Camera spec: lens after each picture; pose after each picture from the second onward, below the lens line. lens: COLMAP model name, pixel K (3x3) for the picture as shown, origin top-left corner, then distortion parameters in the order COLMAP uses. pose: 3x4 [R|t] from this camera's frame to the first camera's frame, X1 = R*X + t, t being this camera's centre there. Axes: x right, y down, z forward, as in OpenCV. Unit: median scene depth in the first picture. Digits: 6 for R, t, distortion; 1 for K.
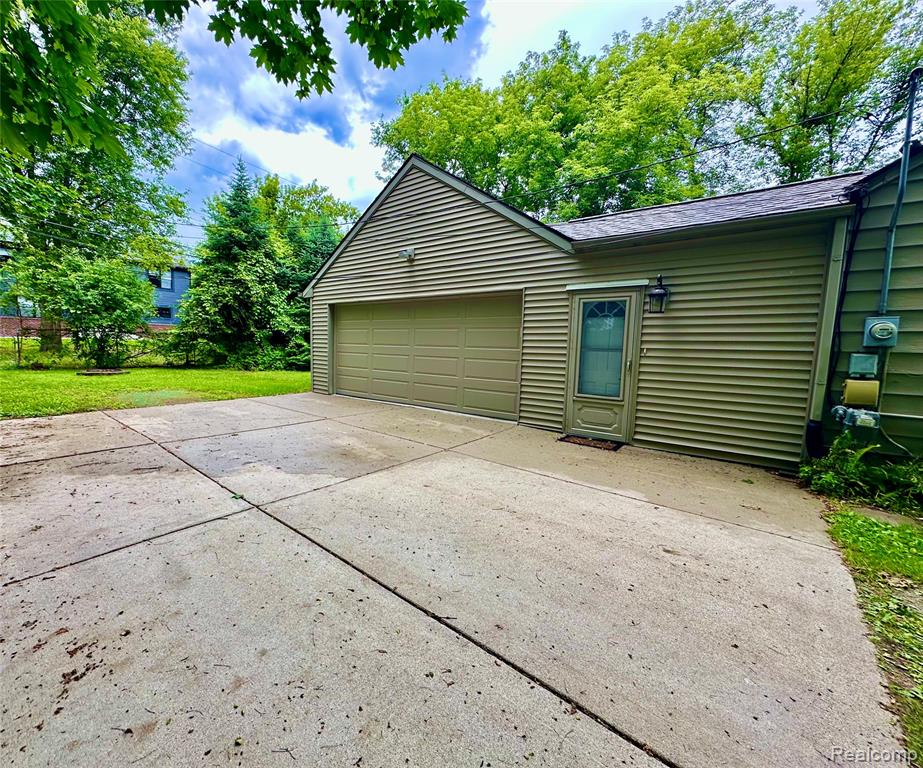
lens RADIAL K [[415.1, 0, 418.2], [0, 415.1, 386.1], [0, 0, 1]] dist [0.002500, 0.000131]
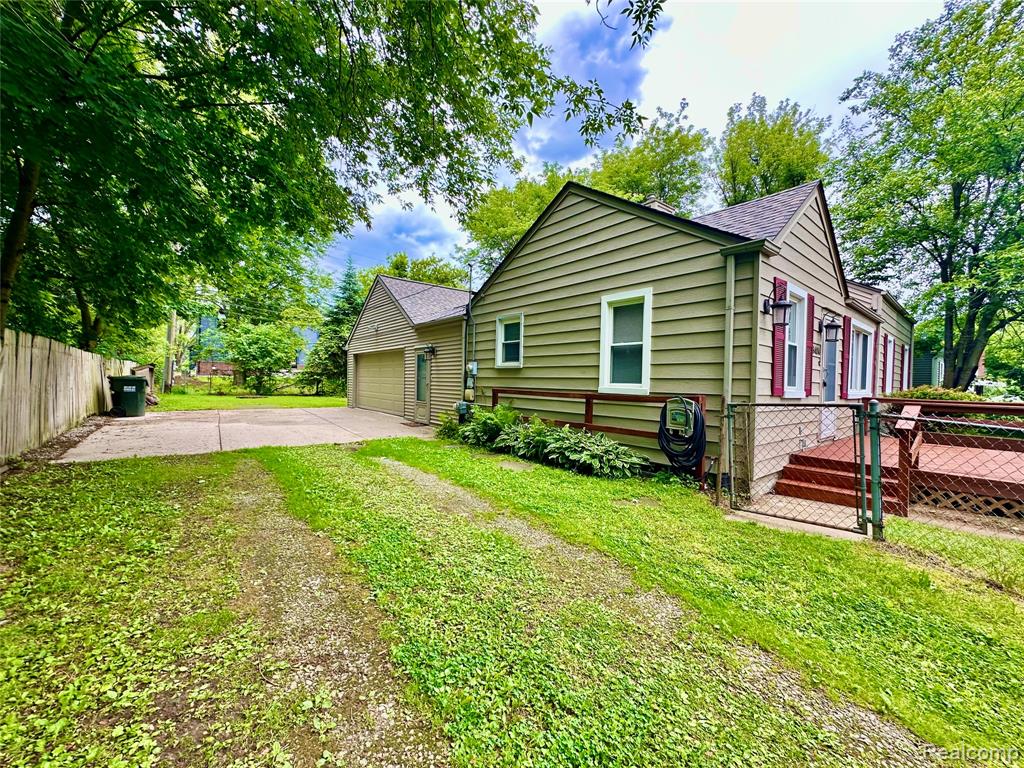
lens RADIAL K [[408.4, 0, 512.0], [0, 408.4, 384.0], [0, 0, 1]] dist [-0.001351, -0.000322]
pose [[0.982106, -0.001261, -0.188326, 1.202528], [-0.017028, 0.995287, -0.095462, 0.115635], [0.187559, 0.096961, 0.977456, -0.799833]]
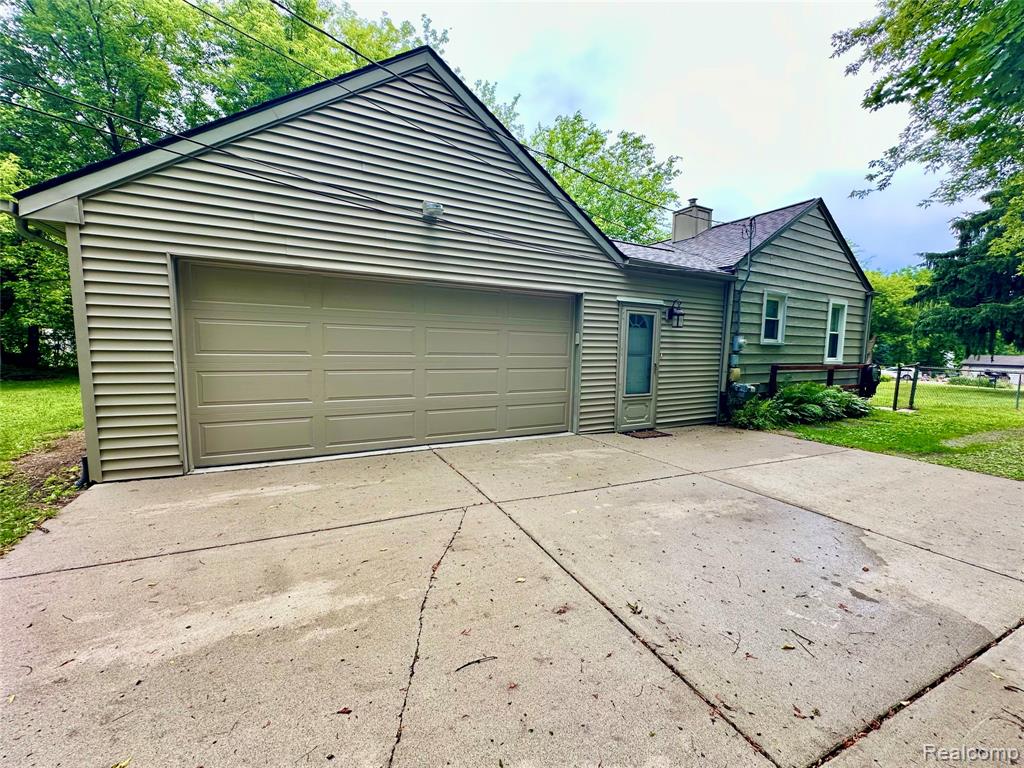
lens RADIAL K [[408.4, 0, 512.0], [0, 408.4, 384.0], [0, 0, 1]] dist [-0.001351, -0.000322]
pose [[0.370437, -0.102924, 0.923137, -0.758065], [0.083150, 0.993526, 0.077406, -0.122999], [-0.925128, 0.048085, 0.376597, 0.878827]]
